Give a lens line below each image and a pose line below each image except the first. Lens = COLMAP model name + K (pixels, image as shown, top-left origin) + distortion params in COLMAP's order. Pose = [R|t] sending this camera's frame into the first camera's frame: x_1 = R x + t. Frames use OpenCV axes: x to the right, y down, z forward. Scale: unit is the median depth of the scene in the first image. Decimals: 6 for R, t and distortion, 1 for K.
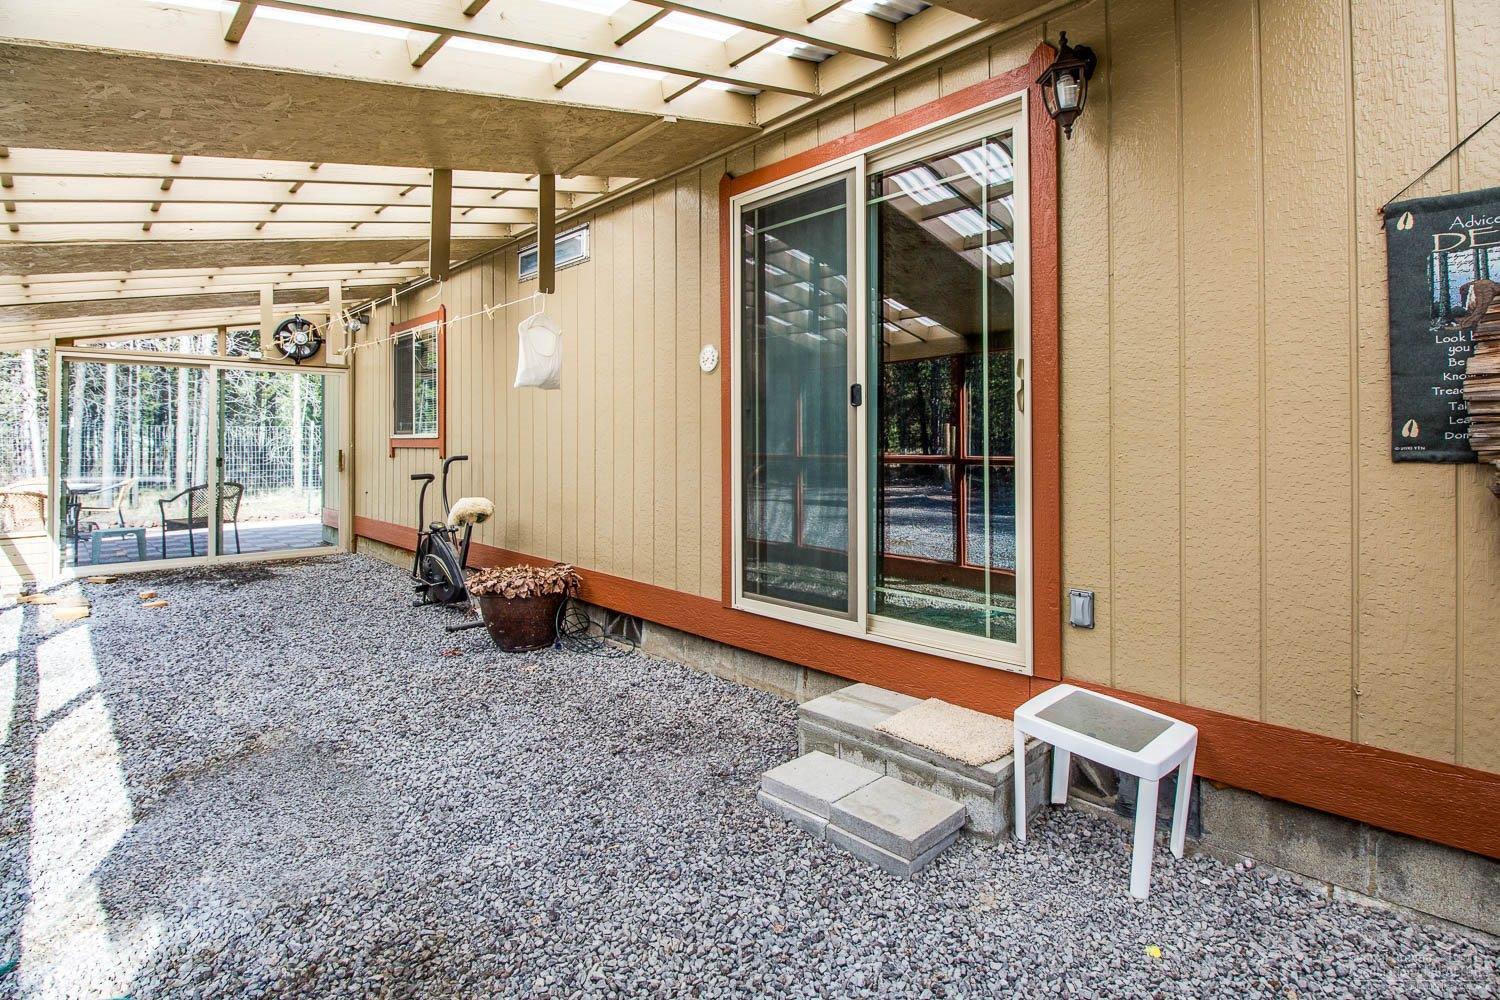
lens RADIAL K [[749.4, 0, 751.2], [0, 749.4, 445.5], [0, 0, 1]] dist [-0.000799, -0.000073]
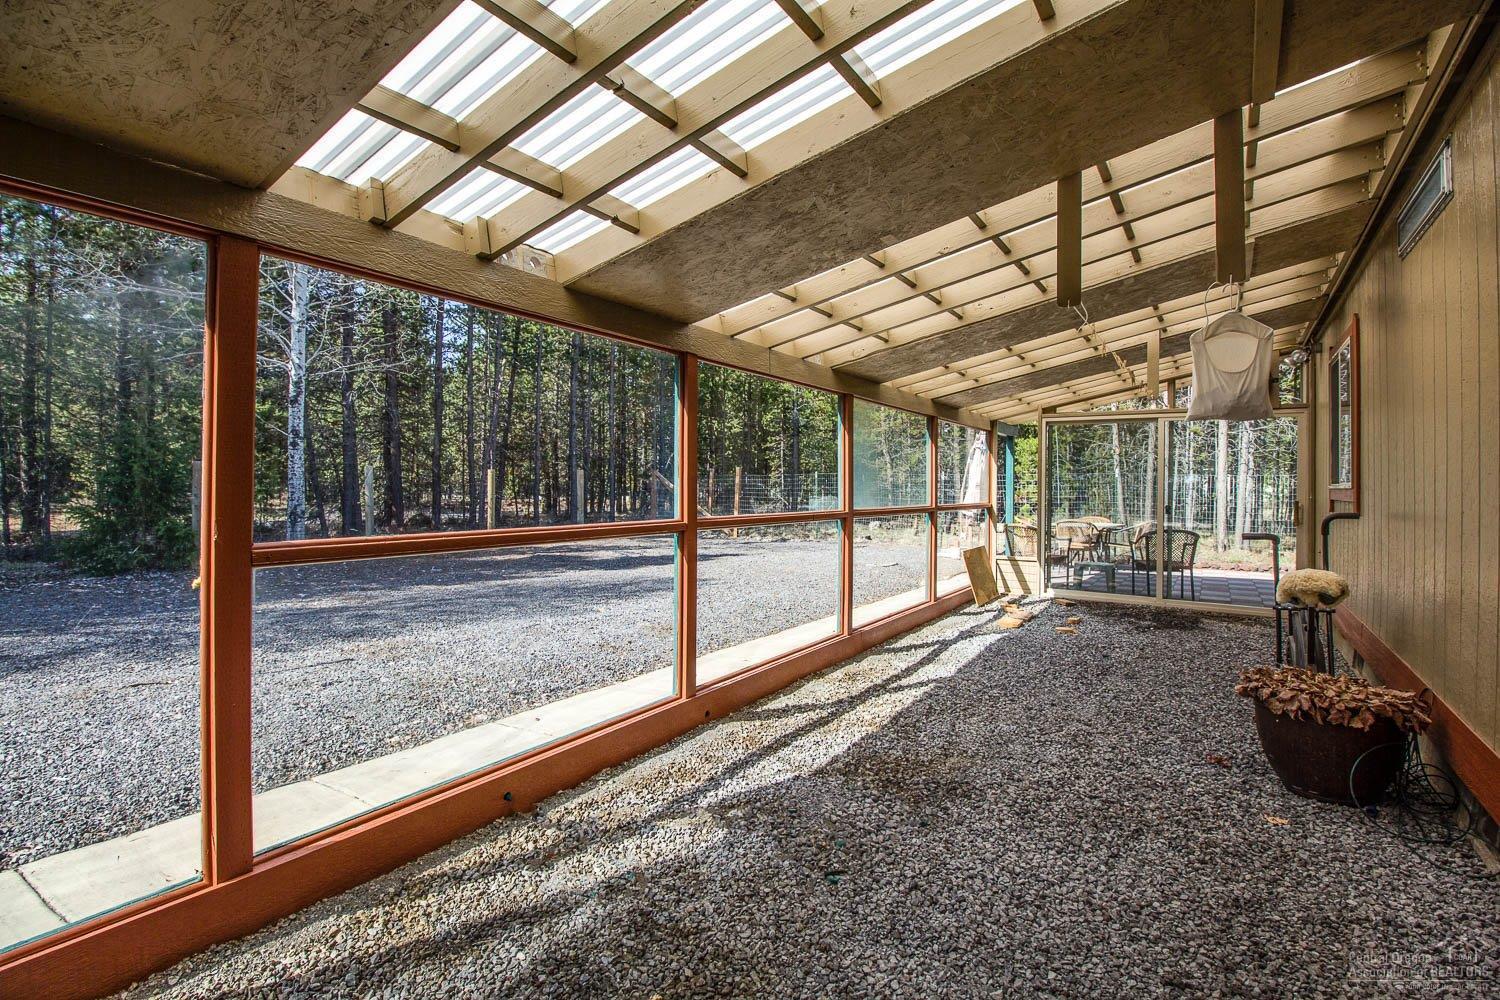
lens RADIAL K [[719.2, 0, 749.5], [0, 719.2, 485.4], [0, 0, 1]] dist [-0.004465, -0.000570]
pose [[0.229549, 0.006064, -0.973278, 0.224934], [-0.017687, 0.999841, 0.002058, -0.007059], [0.973136, 0.016742, 0.229620, 0.338808]]
